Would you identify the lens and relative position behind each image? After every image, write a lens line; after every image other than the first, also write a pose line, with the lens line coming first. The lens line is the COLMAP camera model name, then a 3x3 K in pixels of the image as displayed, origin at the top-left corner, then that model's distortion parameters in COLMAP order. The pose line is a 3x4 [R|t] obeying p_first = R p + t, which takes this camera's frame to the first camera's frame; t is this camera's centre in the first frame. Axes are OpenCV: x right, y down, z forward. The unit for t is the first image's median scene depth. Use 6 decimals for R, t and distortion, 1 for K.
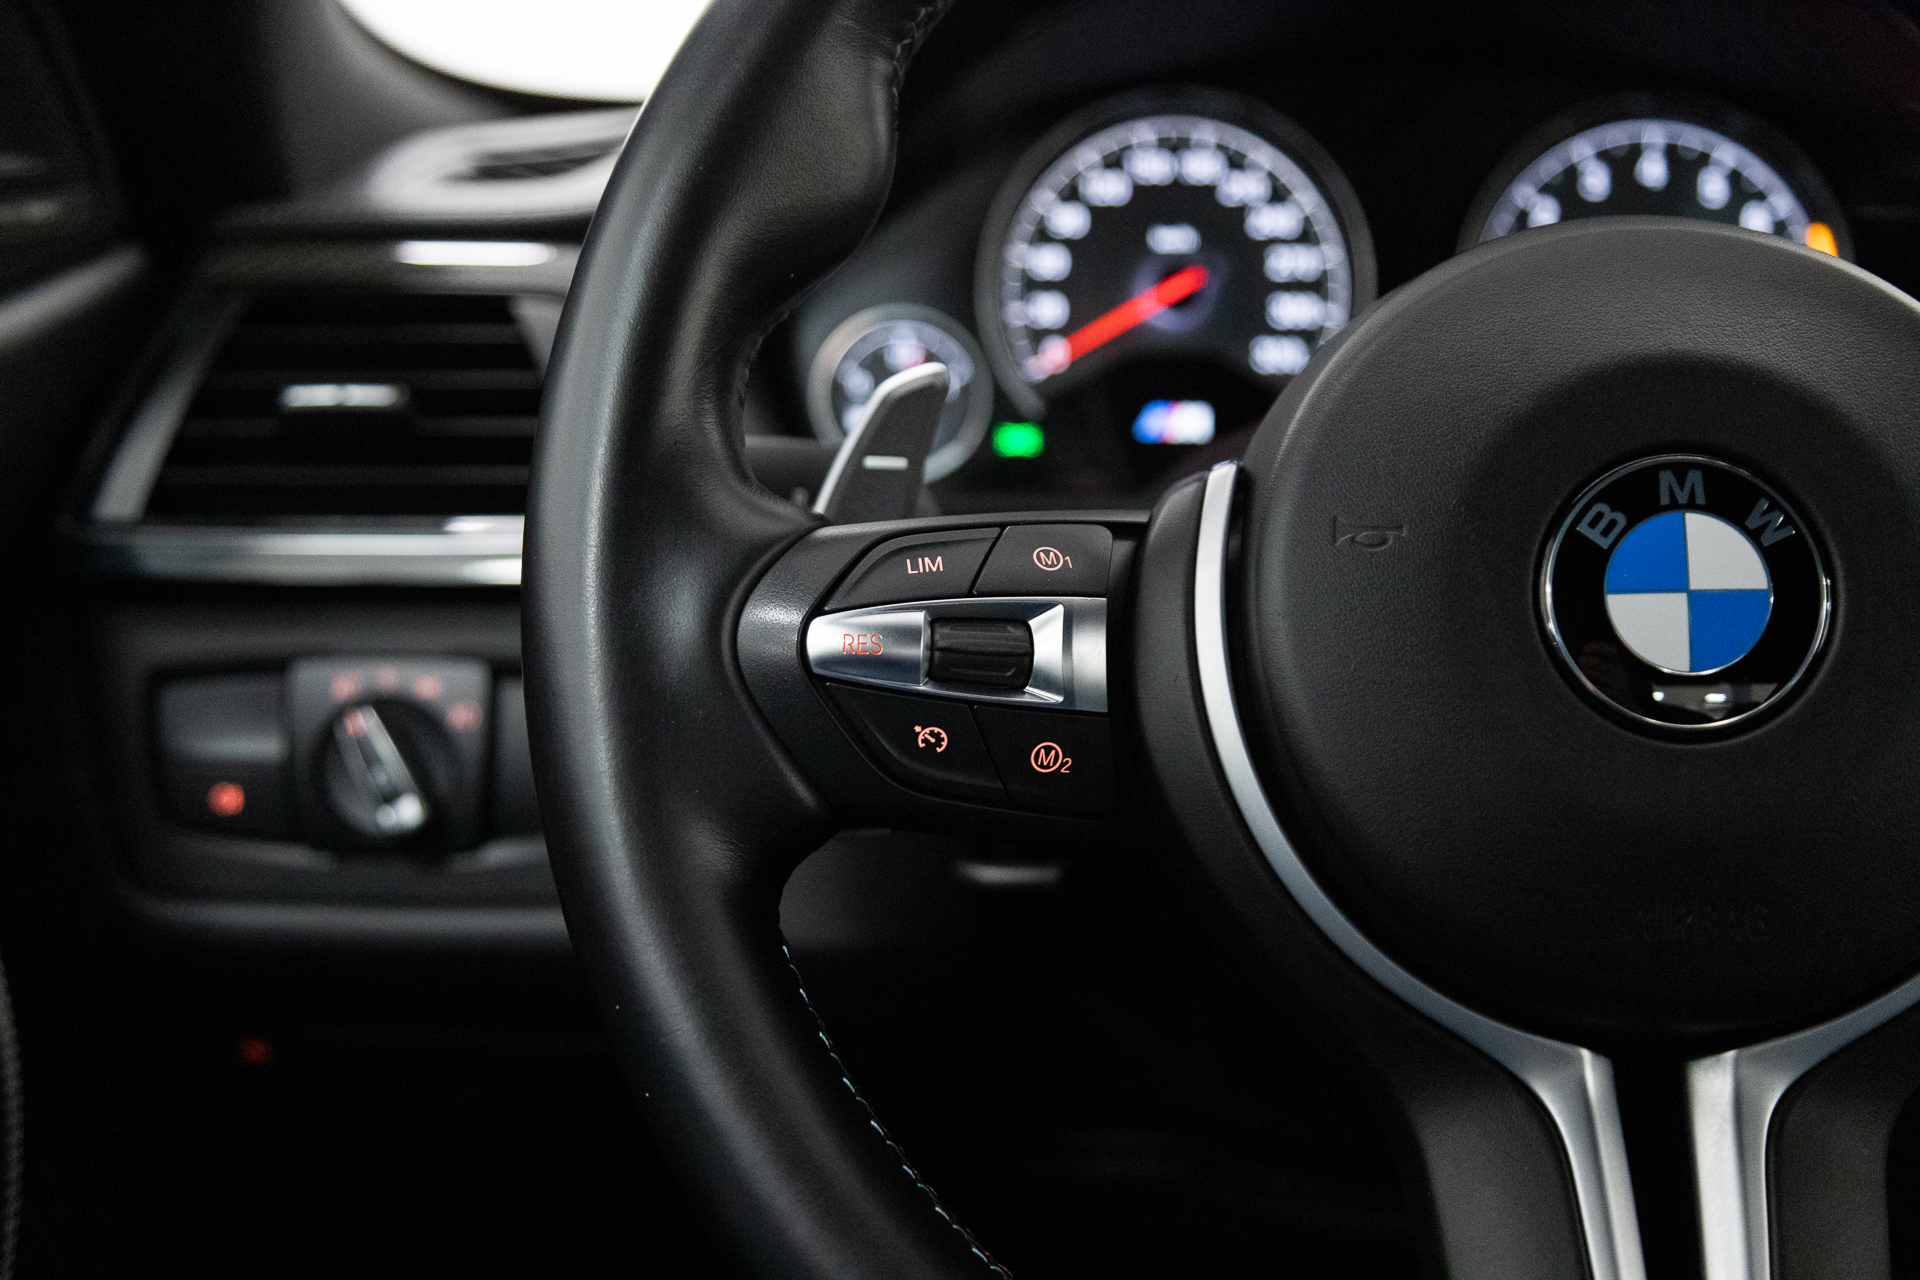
lens RADIAL K [[2264.0, 0, 941.0], [0, 2264.0, 666.5], [0, 0, 1]] dist [0.012927, 0.000000]
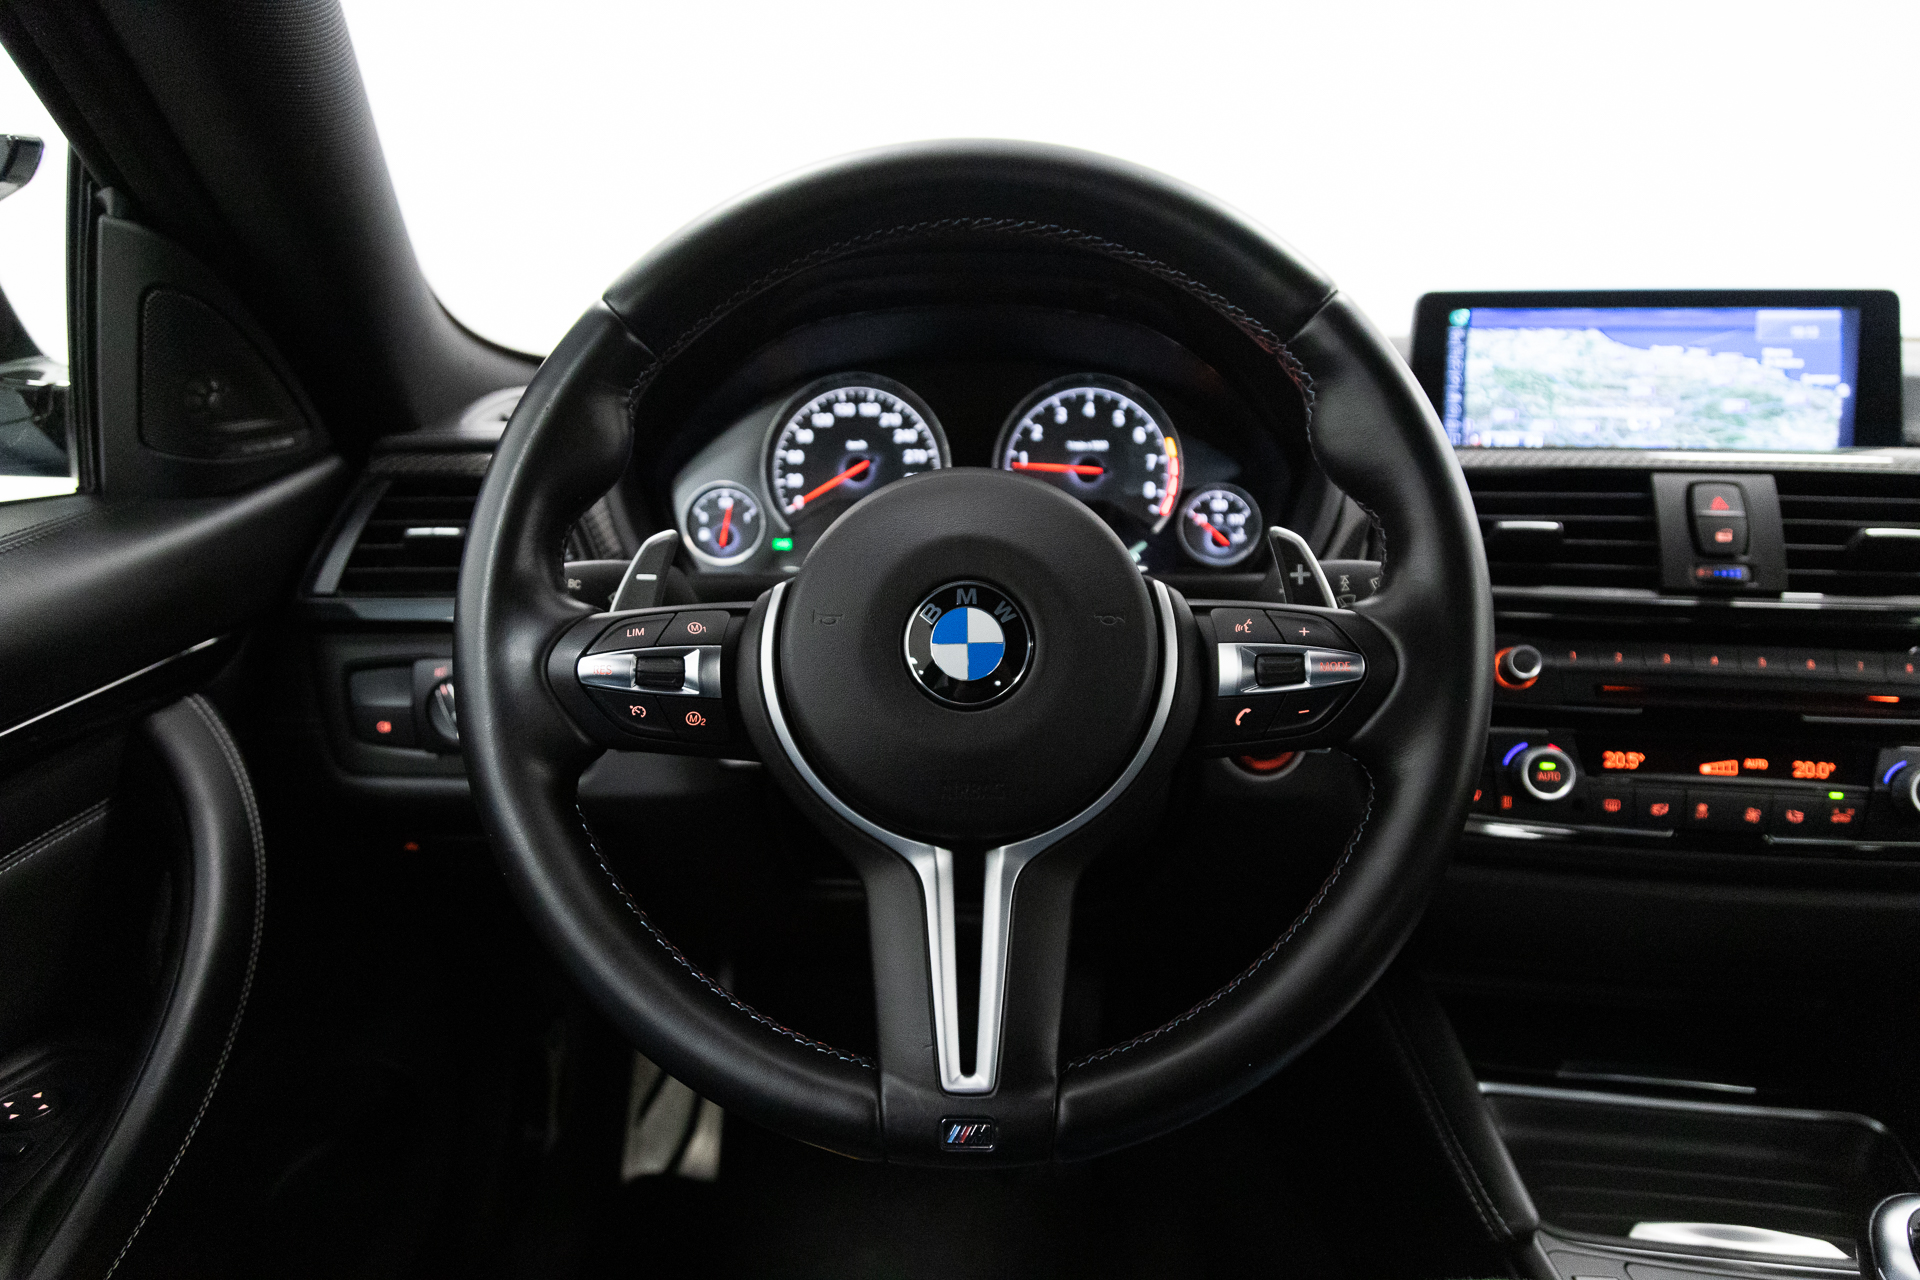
lens RADIAL K [[1254.8, 0, 958.6], [0, 1254.8, 645.1], [0, 0, 1]] dist [0.002362, 0.008126]
pose [[0.999778, -0.011173, 0.017886, 0.179748], [0.010712, 0.999614, 0.025633, -0.037981], [-0.018165, -0.025436, 0.999511, -0.141956]]
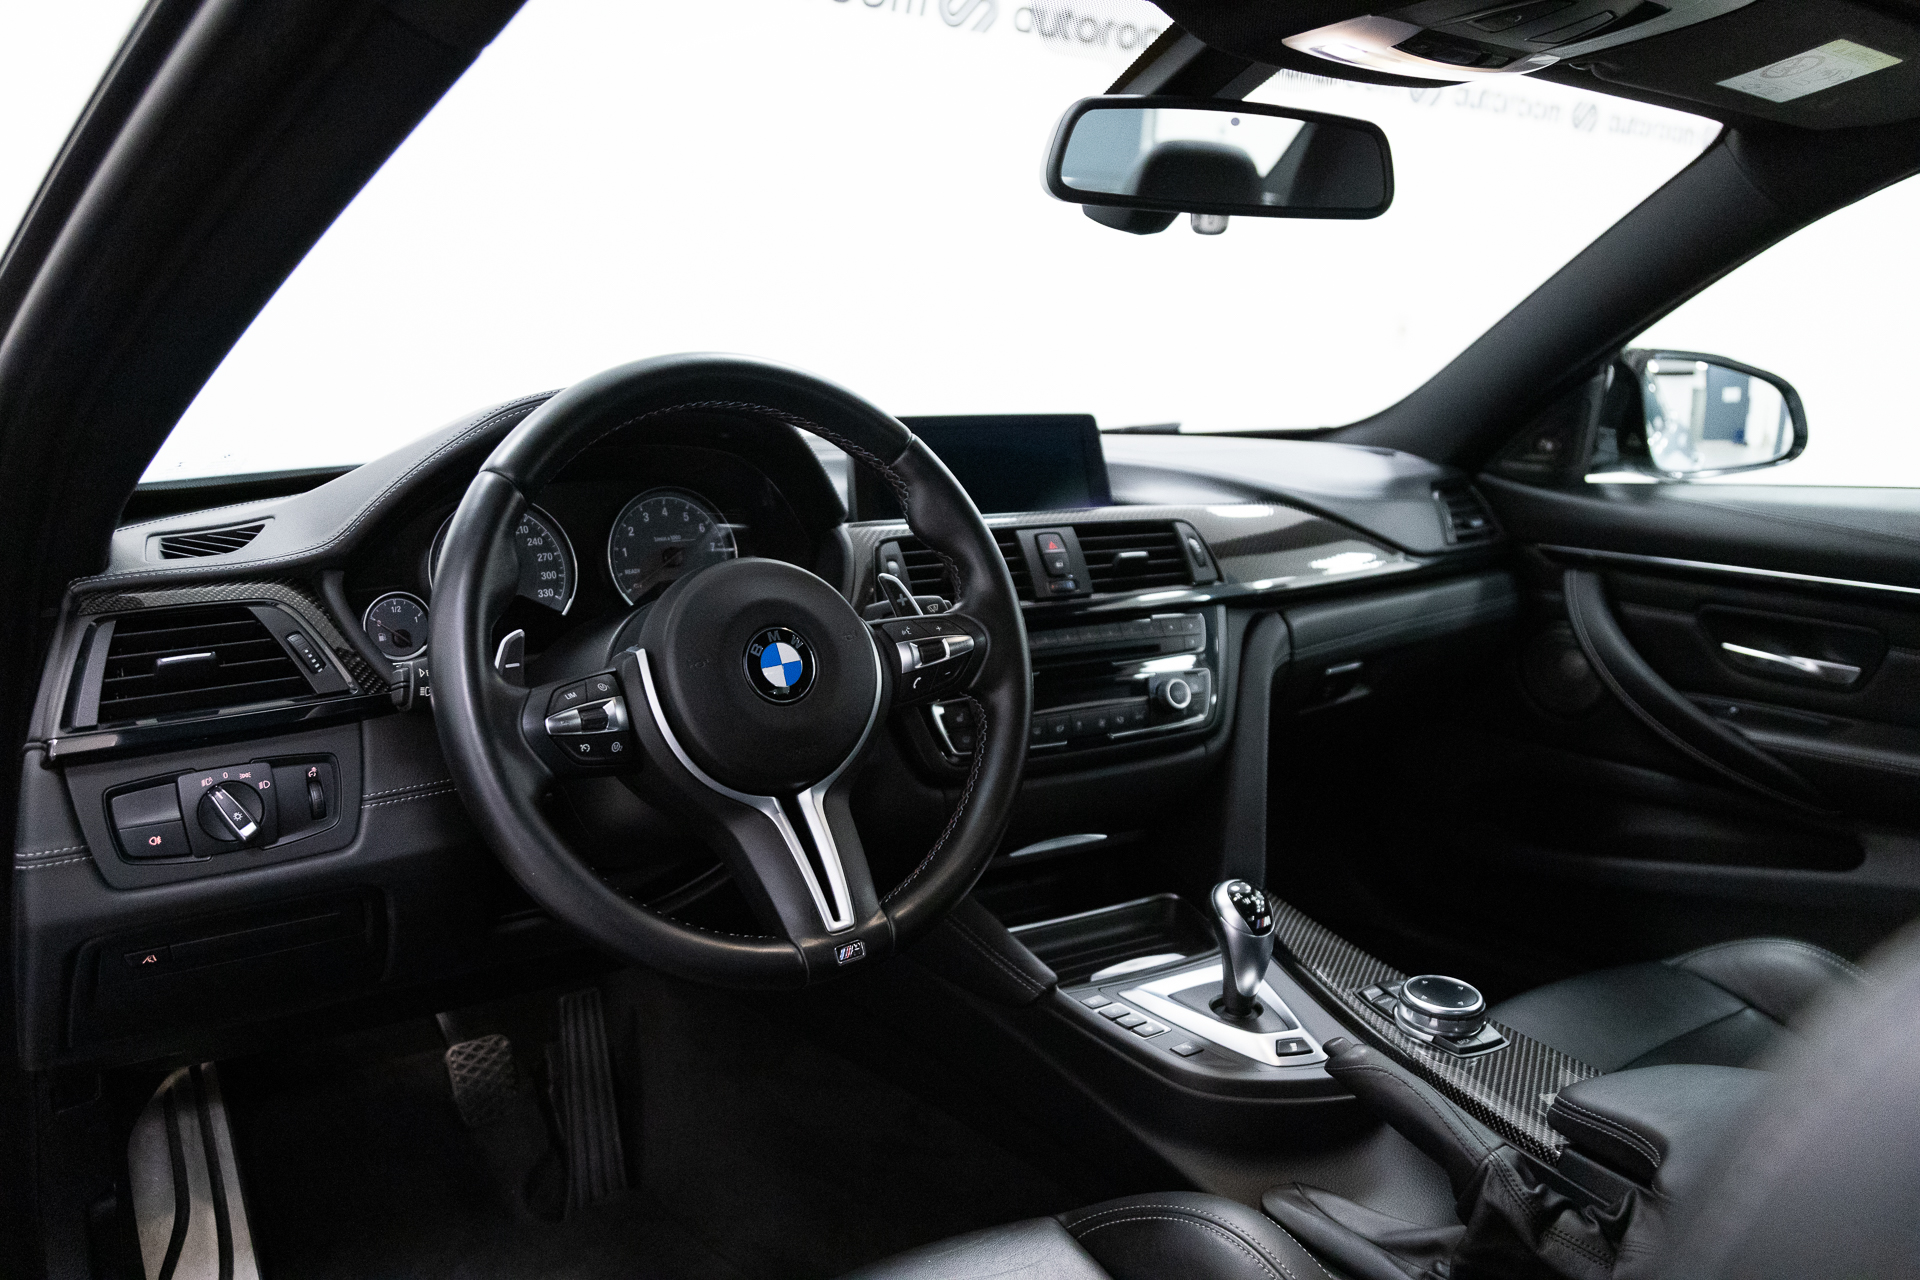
lens RADIAL K [[1442.0, 0, 965.4], [0, 1442.0, 641.6], [0, 0, 1]] dist [-0.013396, 0.004077]
pose [[0.775983, -0.125828, 0.618075, -0.518726], [0.151328, 0.988420, 0.011234, -0.030315], [-0.612331, 0.084815, 0.786039, -0.598112]]
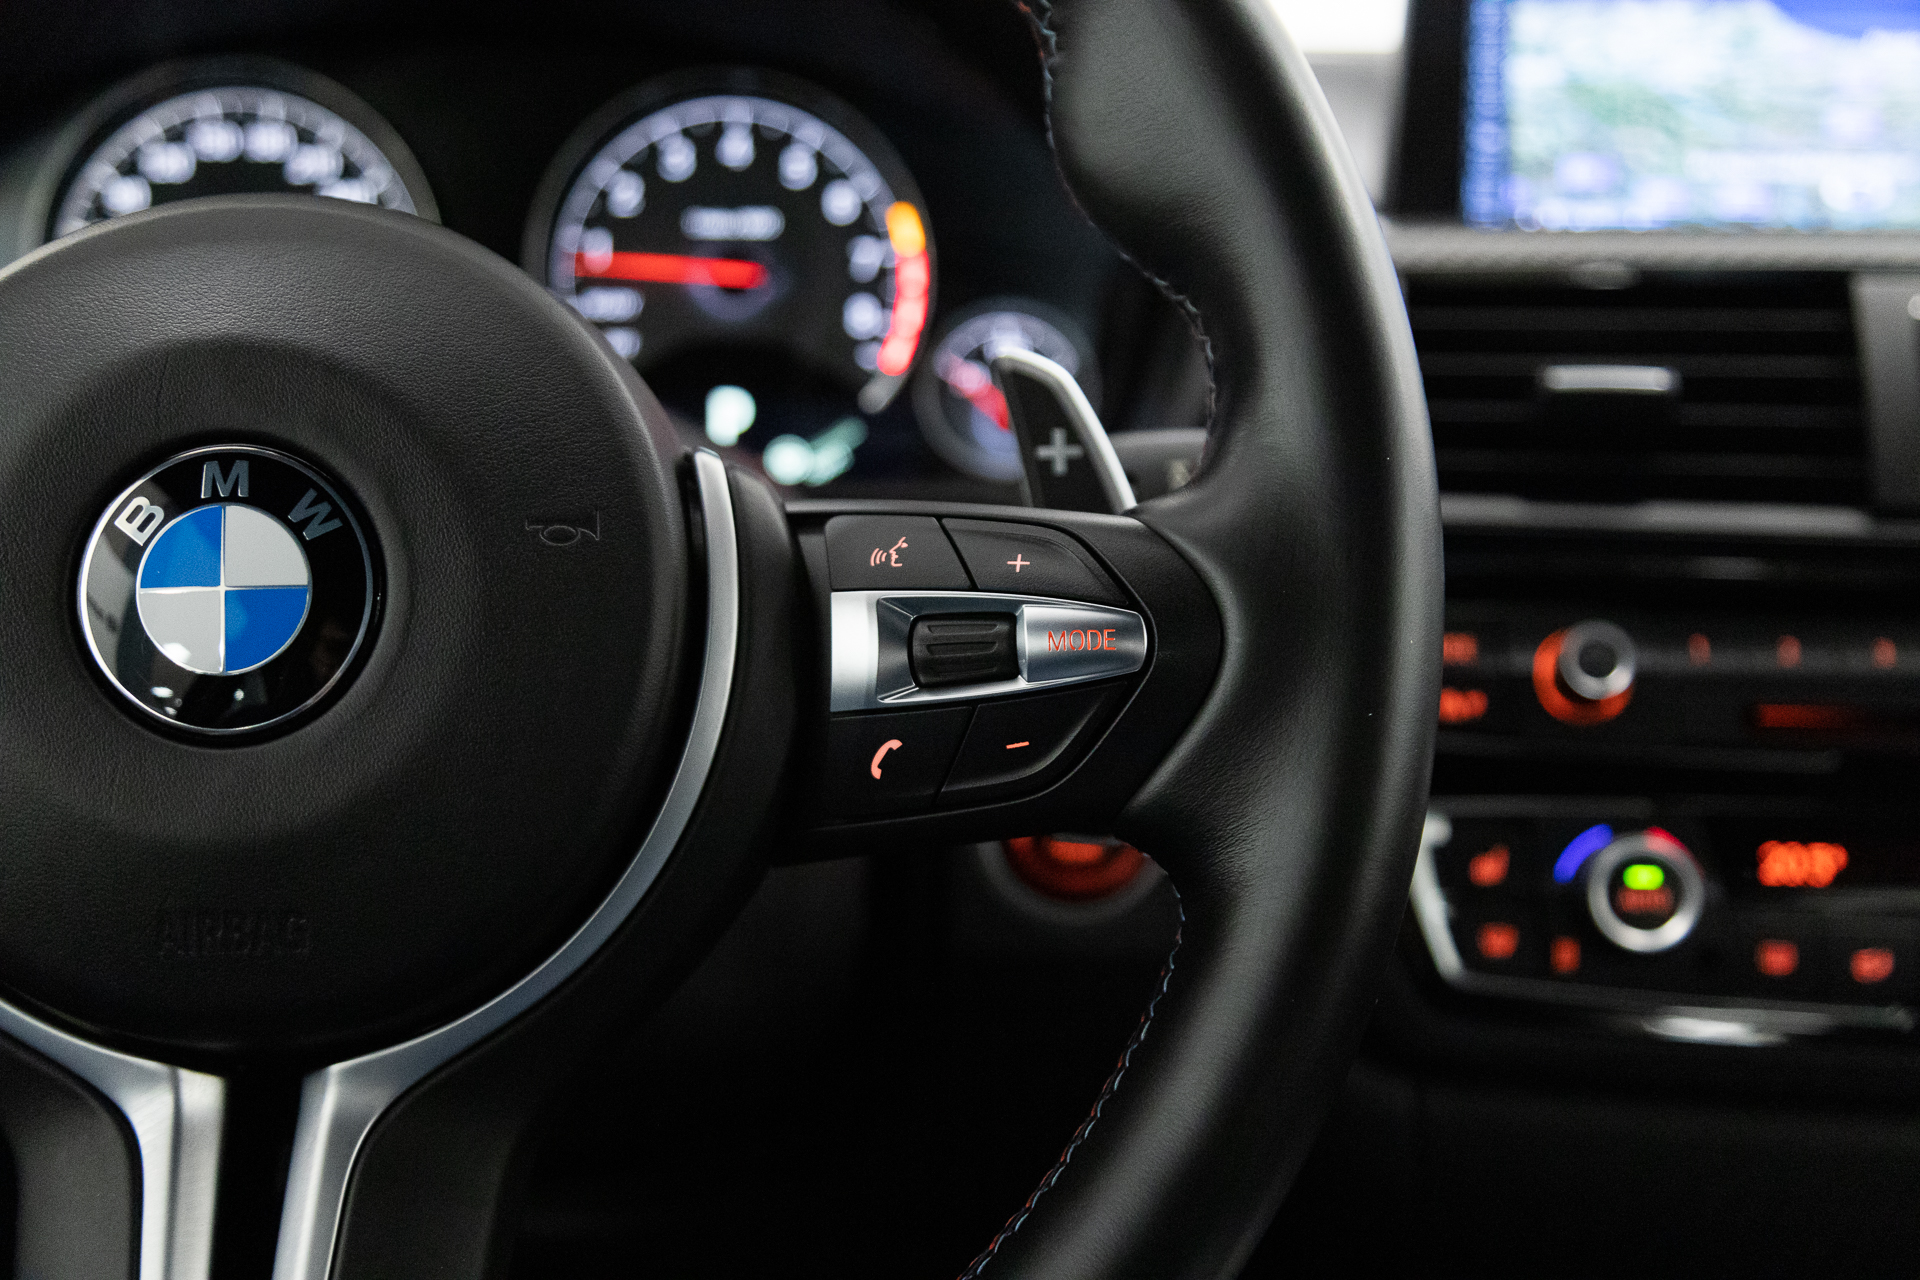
lens RADIAL K [[2264.0, 0, 963.1], [0, 2264.0, 647.4], [0, 0, 1]] dist [0.012927, 0.000000]
pose [[0.995937, -0.013839, 0.088979, 0.333734], [0.013716, 0.999904, 0.002002, -0.003565], [-0.088998, -0.000773, 0.996032, 0.013270]]
